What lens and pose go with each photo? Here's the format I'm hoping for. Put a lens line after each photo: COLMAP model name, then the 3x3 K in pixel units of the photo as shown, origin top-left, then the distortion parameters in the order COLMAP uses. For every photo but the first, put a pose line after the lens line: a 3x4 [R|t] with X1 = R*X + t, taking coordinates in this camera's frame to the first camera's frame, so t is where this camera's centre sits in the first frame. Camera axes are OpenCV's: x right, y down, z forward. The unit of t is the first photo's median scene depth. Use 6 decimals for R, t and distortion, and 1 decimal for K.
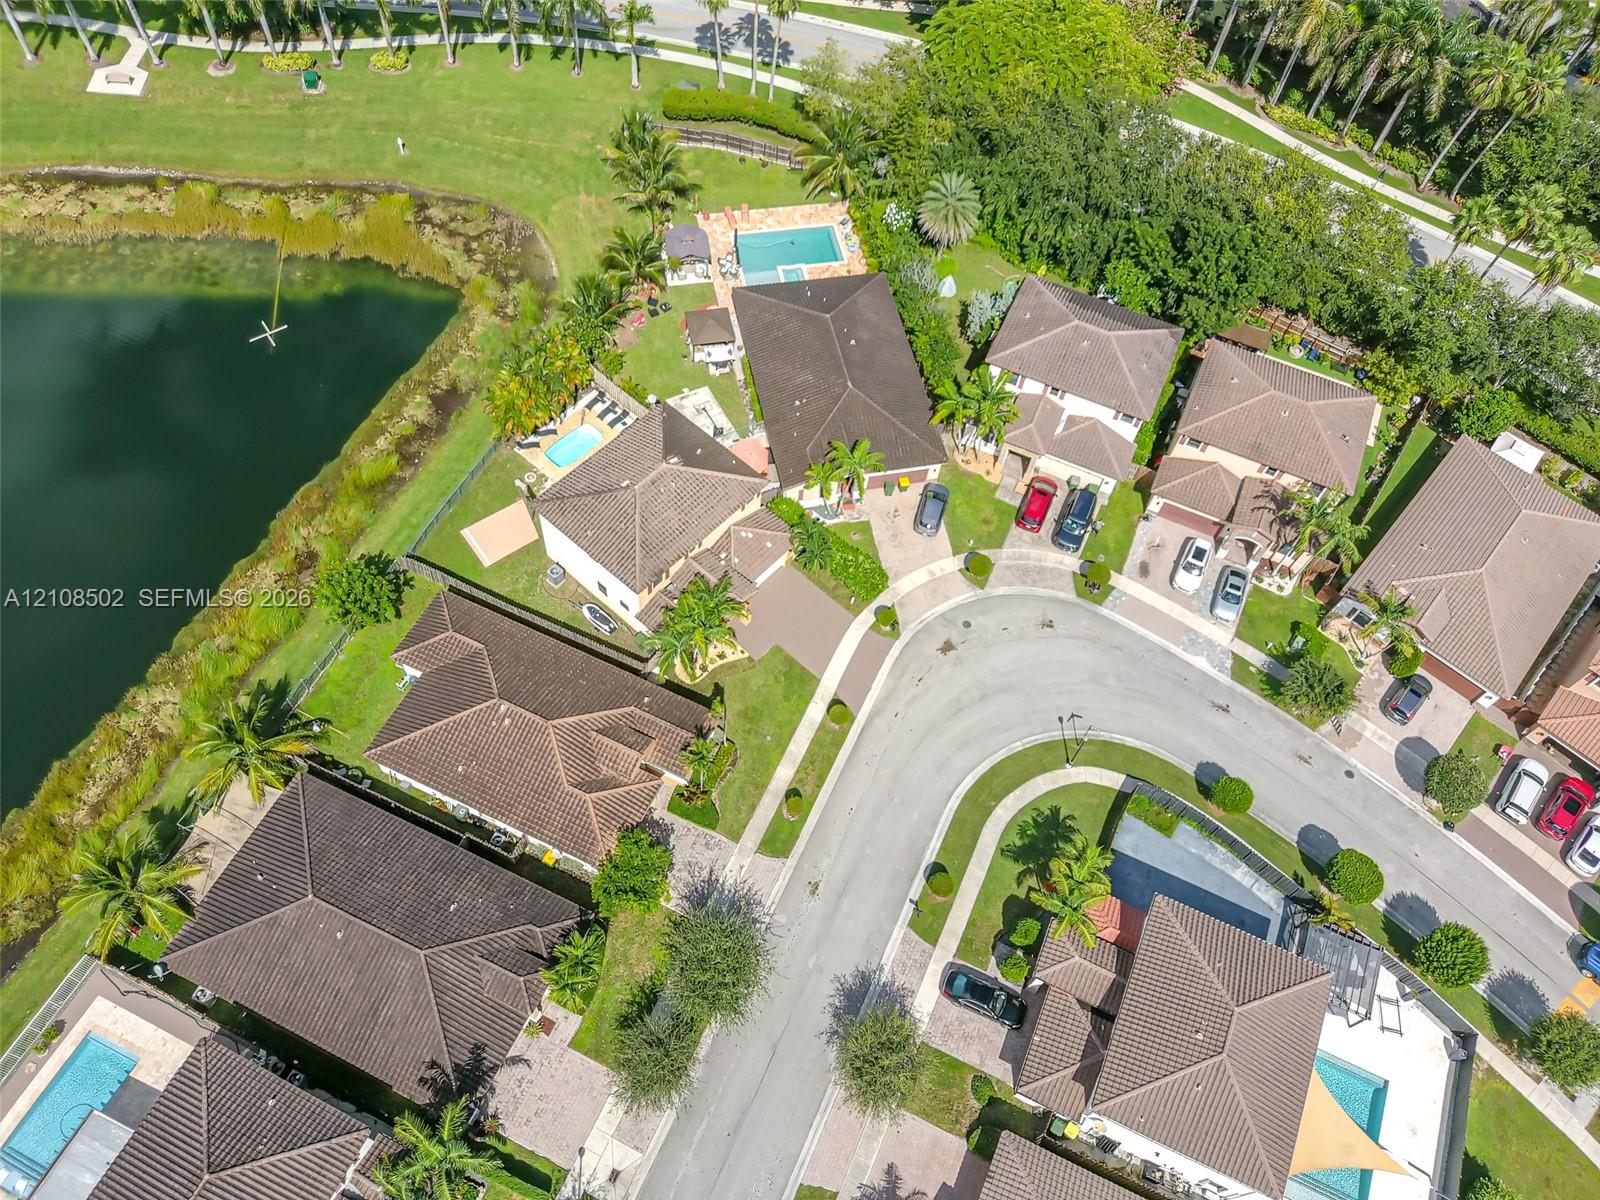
lens RADIAL K [[1196.3, 0, 768.1], [0, 1196.3, 605.7], [0, 0, 1]] dist [0.089822, -0.071120]
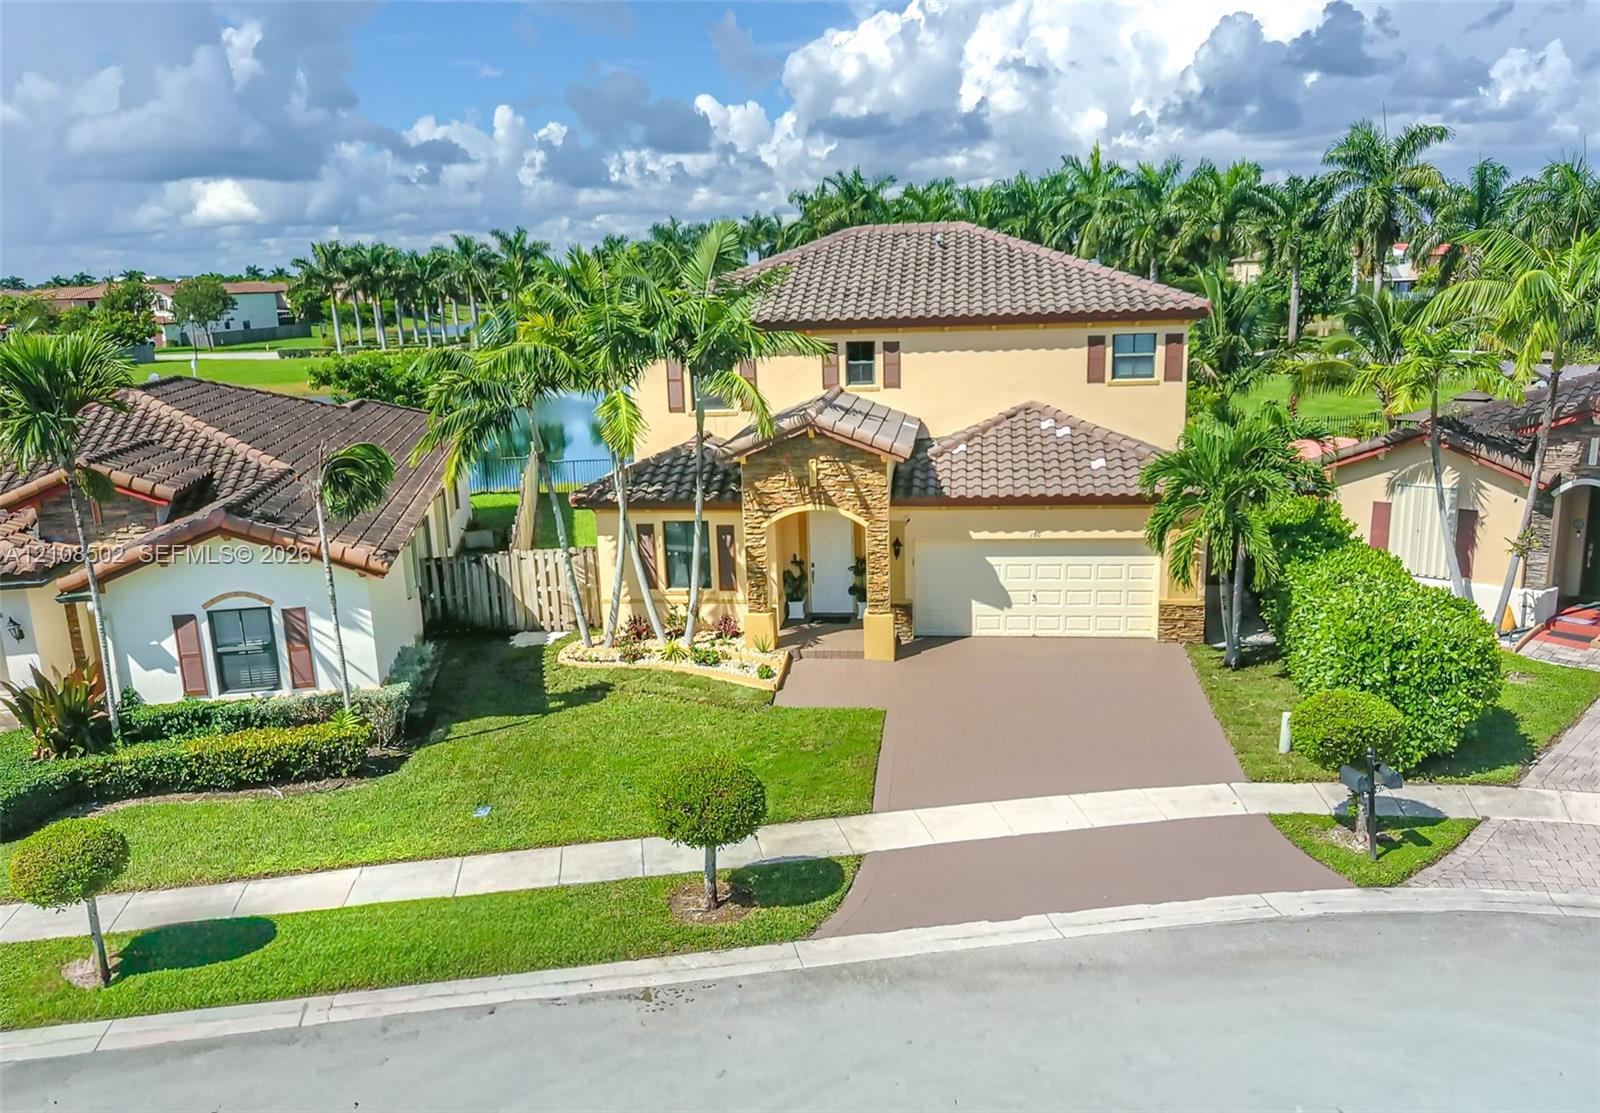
lens RADIAL K [[1326.7, 0, 796.7], [0, 1326.7, 607.9], [0, 0, 1]] dist [0.107227, -0.172784]
pose [[0.571382, 0.127865, -0.810662, 0.207275], [-0.672024, 0.639883, -0.372737, 0.127062], [0.471069, 0.757760, 0.451546, 0.813037]]
